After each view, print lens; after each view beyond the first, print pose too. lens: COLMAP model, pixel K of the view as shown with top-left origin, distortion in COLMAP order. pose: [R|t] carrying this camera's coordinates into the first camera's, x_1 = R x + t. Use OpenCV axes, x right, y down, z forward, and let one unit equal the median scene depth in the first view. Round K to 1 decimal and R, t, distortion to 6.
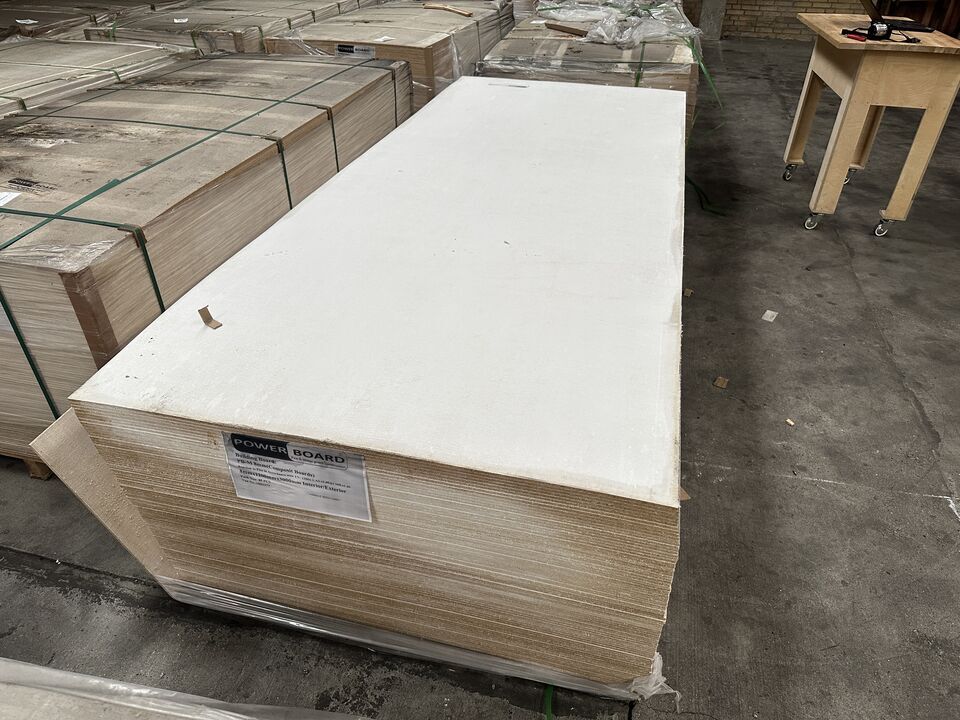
lens RADIAL K [[687.4, 0, 480.0], [0, 687.4, 360.0], [0, 0, 1]] dist [0.045222, -0.065688]
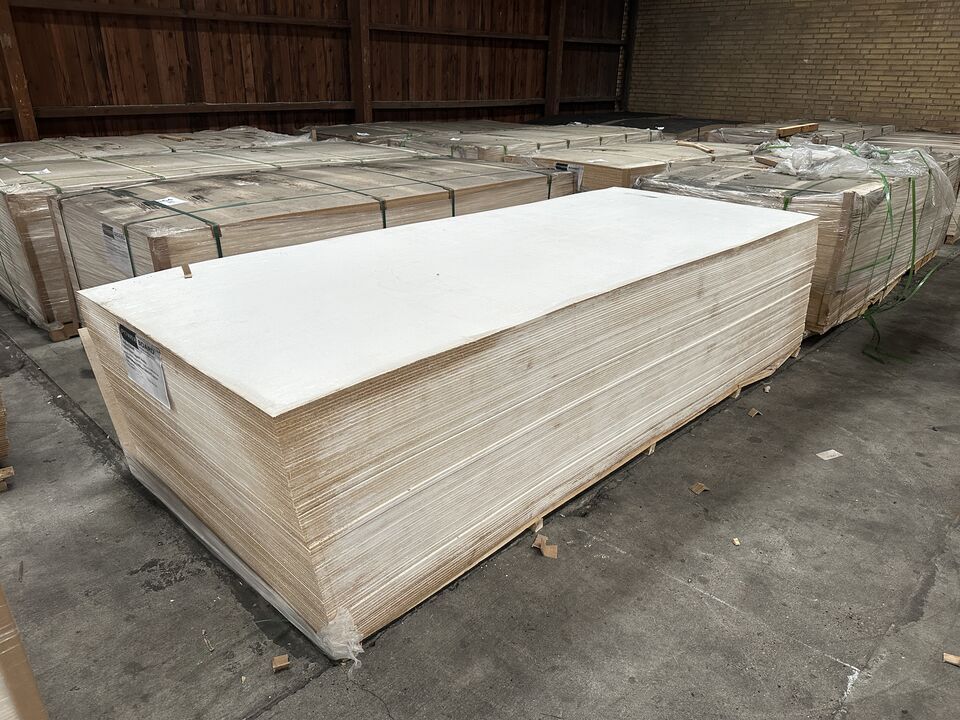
lens RADIAL K [[682.1, 0, 472.6], [0, 682.1, 363.2], [0, 0, 1]] dist [0.056255, -0.076665]
pose [[0.859330, 0.203881, -0.469025, 0.652584], [-0.289229, 0.950093, -0.116918, 0.091537], [0.421780, 0.236127, 0.875412, 0.031826]]
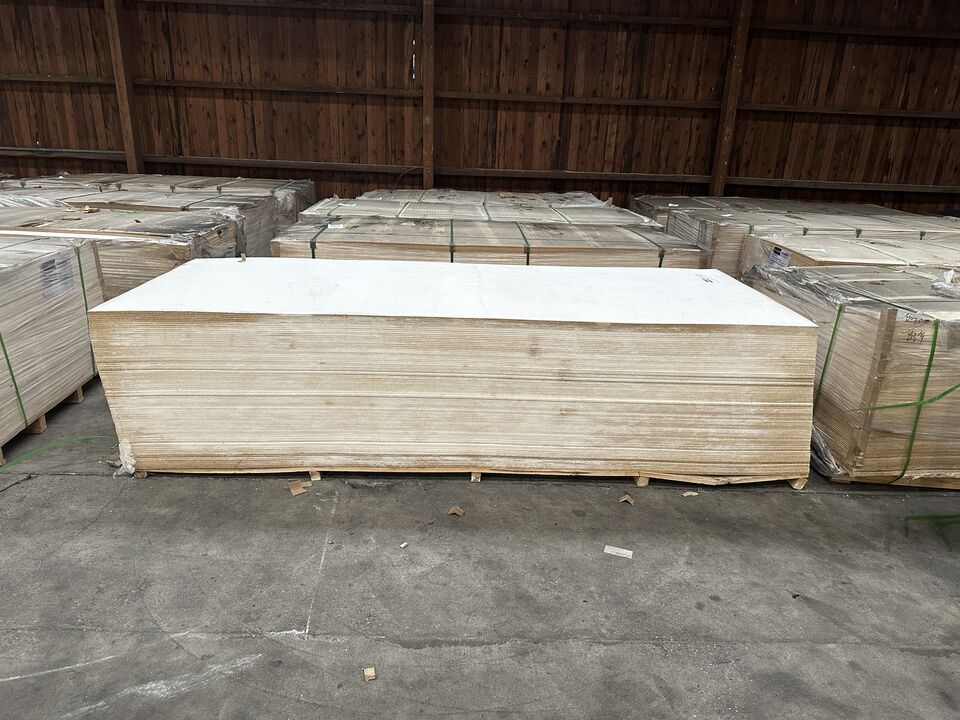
lens RADIAL K [[682.1, 0, 472.6], [0, 682.1, 363.2], [0, 0, 1]] dist [0.056255, -0.076665]
pose [[0.263793, 0.311919, -0.912754, 1.643808], [-0.562029, 0.818748, 0.117363, -0.385562], [0.783924, 0.482035, 0.391288, 0.684392]]
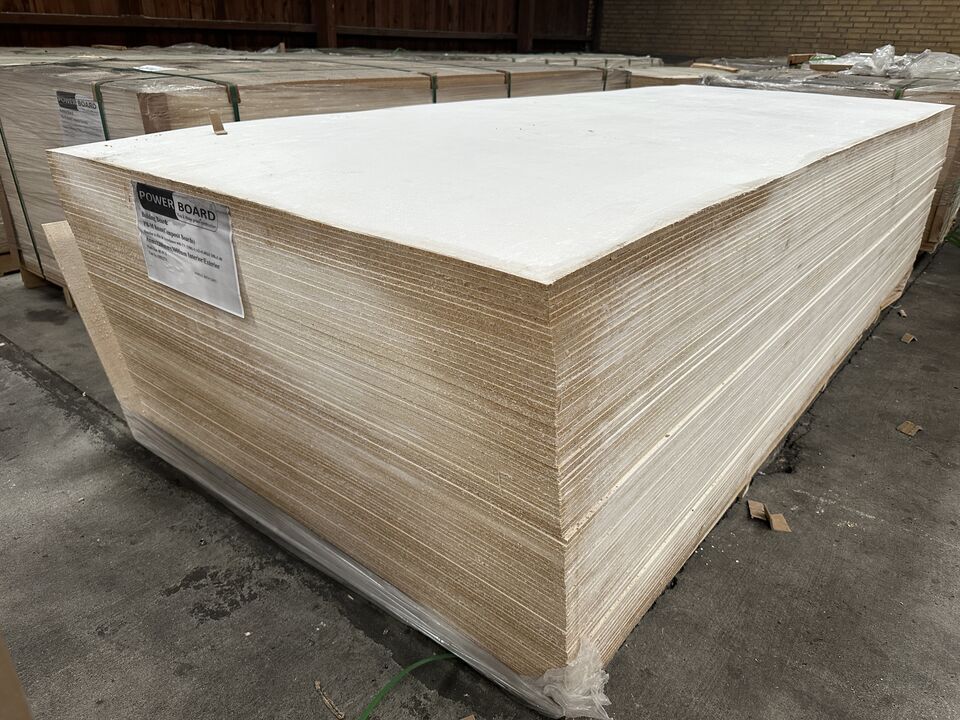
lens RADIAL K [[687.4, 0, 480.0], [0, 687.4, 360.0], [0, 0, 1]] dist [0.045222, -0.065688]
pose [[0.908469, 0.192132, -0.371174, 0.267169], [-0.248403, 0.962413, -0.109804, 0.203852], [0.336126, 0.191954, 0.922048, 0.246514]]
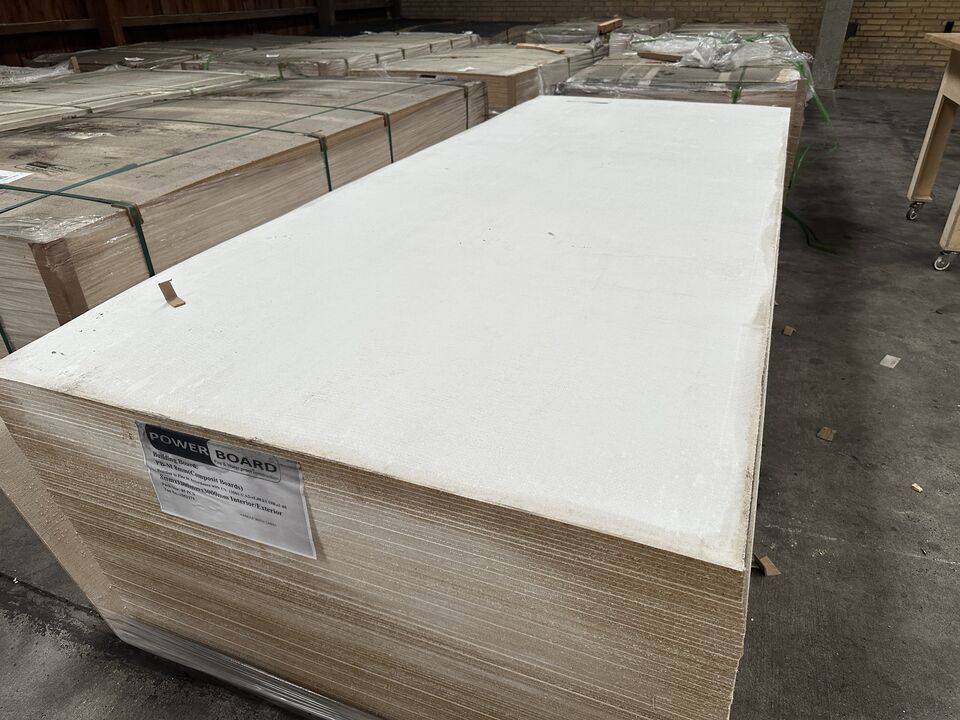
lens RADIAL K [[692.4, 0, 480.5], [0, 692.4, 361.4], [0, 0, 1]] dist [-0.001785, -0.002167]
pose [[0.989668, 0.048324, -0.134988, 0.071298], [-0.059530, 0.994996, -0.080245, 0.049843], [0.130435, 0.087452, 0.987593, 0.185355]]
